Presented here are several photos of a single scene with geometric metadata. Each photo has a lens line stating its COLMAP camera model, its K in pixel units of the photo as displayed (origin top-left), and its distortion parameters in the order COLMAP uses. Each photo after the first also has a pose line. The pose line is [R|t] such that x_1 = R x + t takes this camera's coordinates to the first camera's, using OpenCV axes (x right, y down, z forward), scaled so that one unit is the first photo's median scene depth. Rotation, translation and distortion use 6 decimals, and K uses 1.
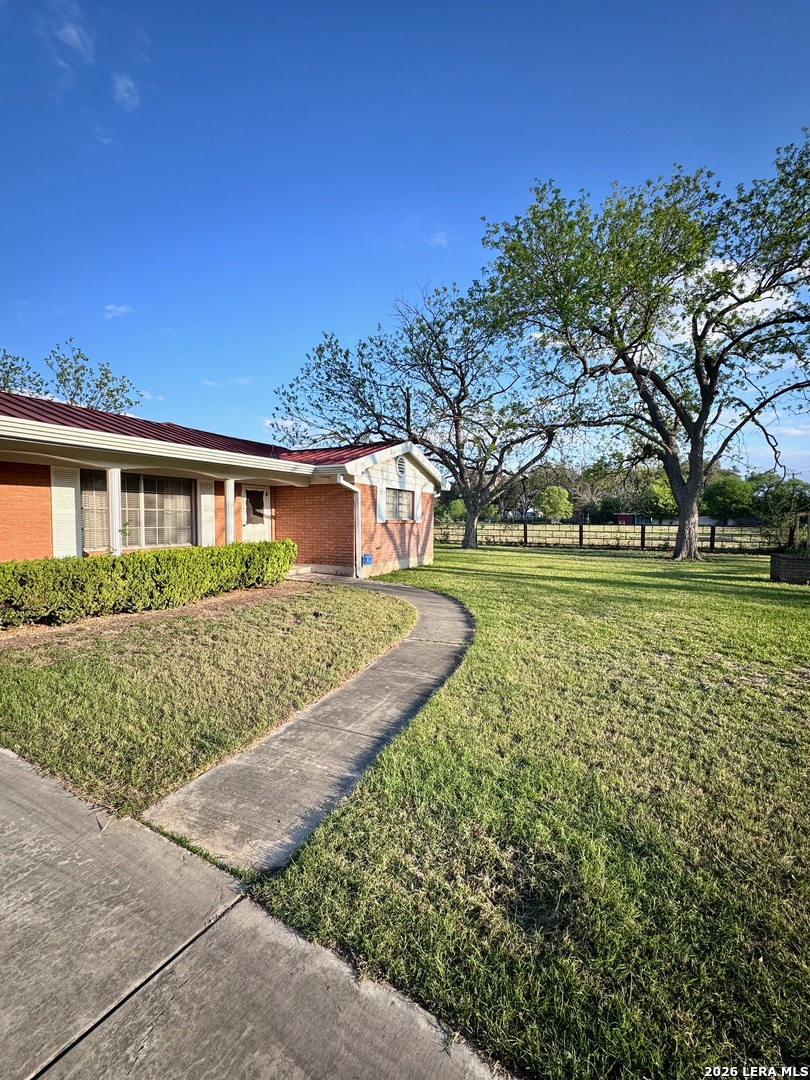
lens RADIAL K [[462.7, 0, 403.0], [0, 462.7, 541.3], [0, 0, 1]] dist [-0.001277, 0.000318]
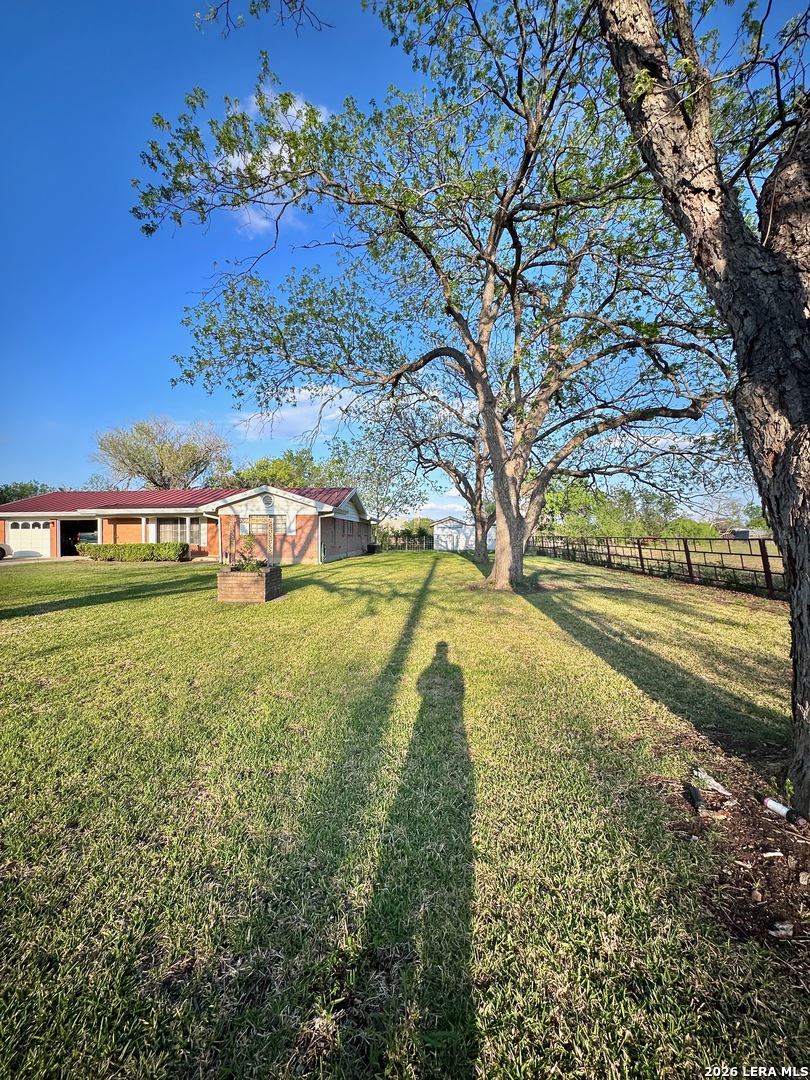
lens RADIAL K [[430.3, 0, 403.6], [0, 430.3, 538.5], [0, 0, 1]] dist [0.000009, -0.000312]
pose [[0.388754, -0.002509, -0.921338, 1.836169], [-0.040084, 0.999003, -0.019634, -0.017828], [0.920469, 0.044564, 0.388266, 0.979488]]
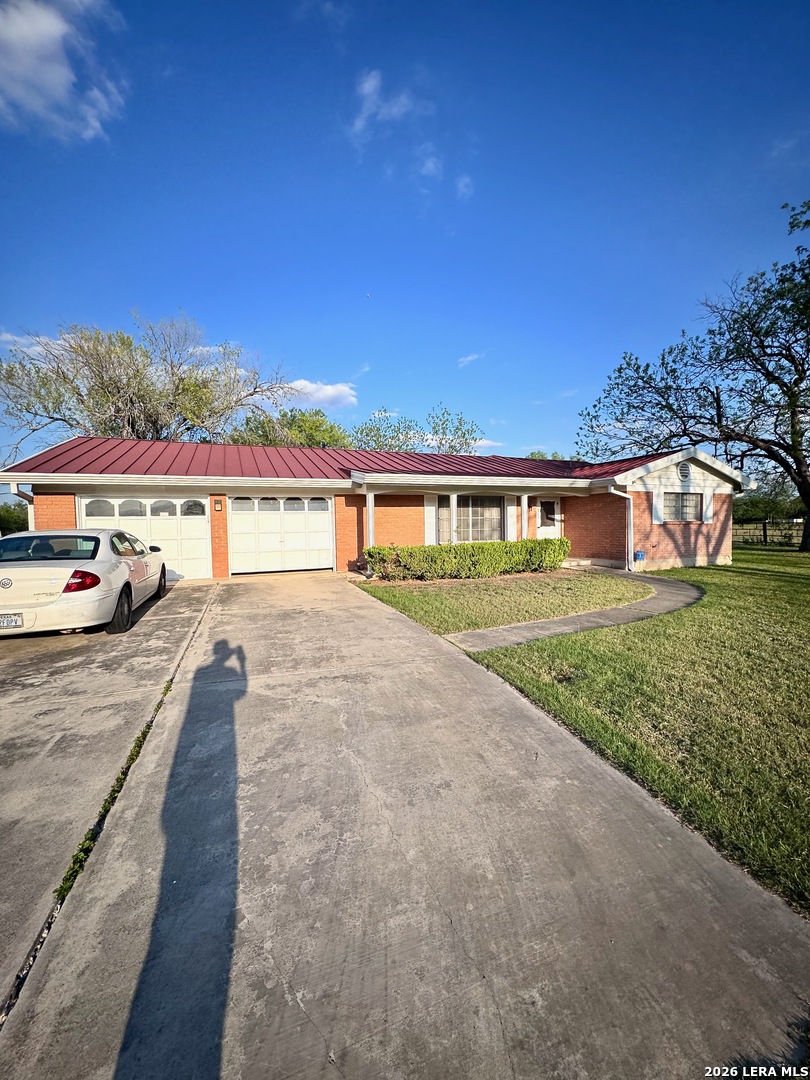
lens RADIAL K [[430.3, 0, 402.8], [0, 430.3, 540.1], [0, 0, 1]] dist [0.000009, -0.000312]
pose [[0.754982, 0.009186, -0.655681, 0.183655], [-0.013776, 0.999903, -0.001854, 0.010469], [0.655601, 0.010433, 0.755036, -0.211968]]
